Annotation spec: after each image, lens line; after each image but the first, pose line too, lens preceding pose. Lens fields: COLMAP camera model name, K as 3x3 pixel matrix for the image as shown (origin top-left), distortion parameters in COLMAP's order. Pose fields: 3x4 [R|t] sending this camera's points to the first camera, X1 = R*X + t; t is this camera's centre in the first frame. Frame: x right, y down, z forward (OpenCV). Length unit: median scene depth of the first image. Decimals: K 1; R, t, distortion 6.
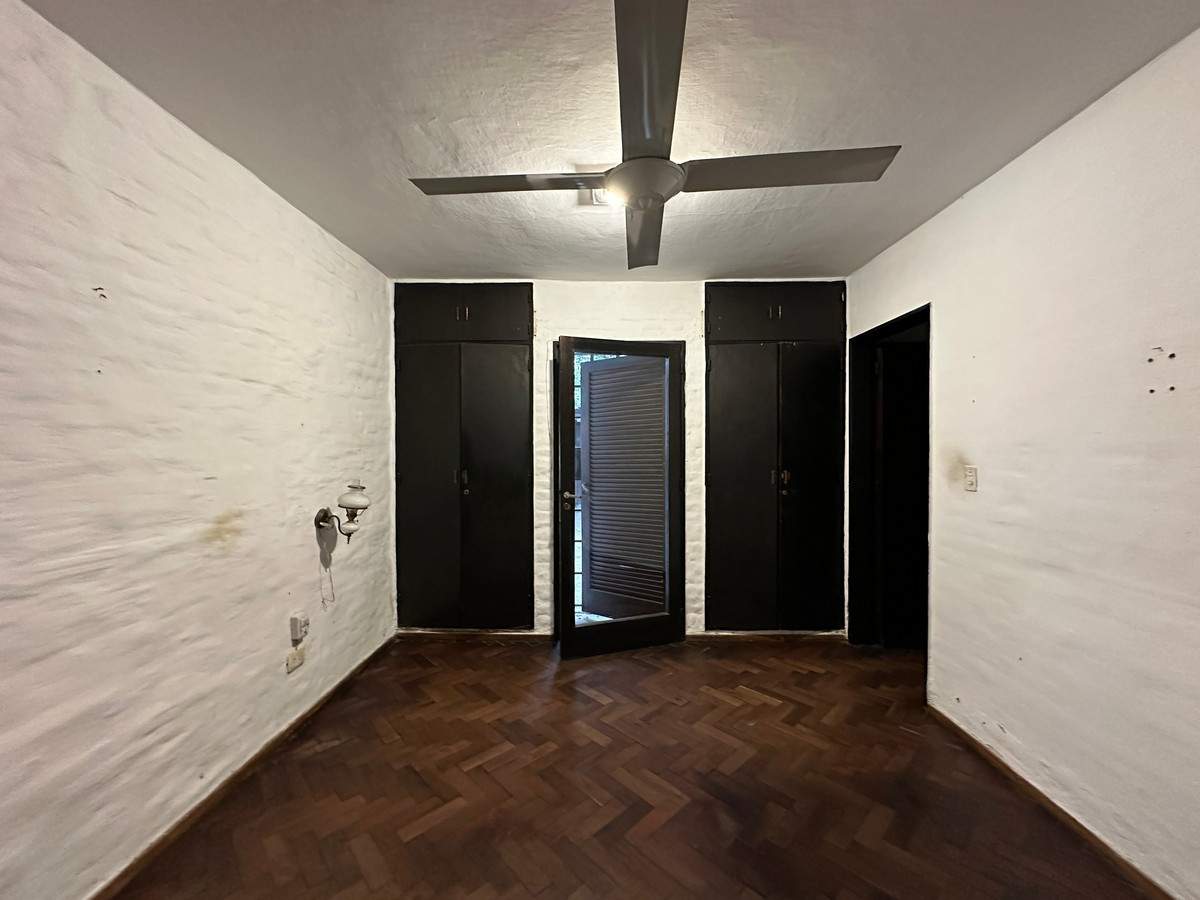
lens RADIAL K [[478.3, 0, 599.4], [0, 478.3, 449.6], [0, 0, 1]] dist [-0.006619, 0.001253]
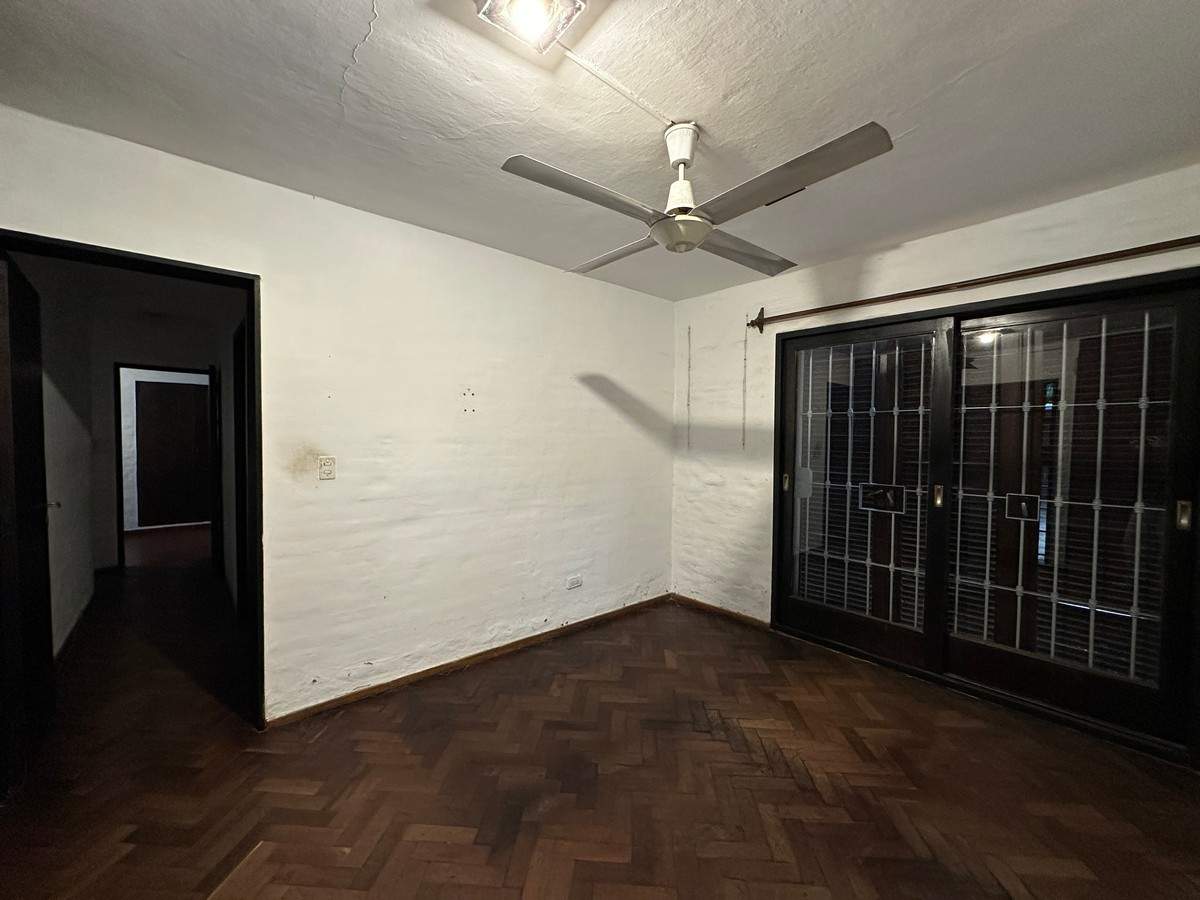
lens RADIAL K [[478.3, 0, 601.5], [0, 478.3, 450.7], [0, 0, 1]] dist [-0.006619, 0.001253]
pose [[-0.676297, -0.022743, 0.736278, -0.510791], [-0.000135, 0.999527, 0.030750, -0.013304], [-0.736629, 0.020696, -0.675980, 1.467072]]
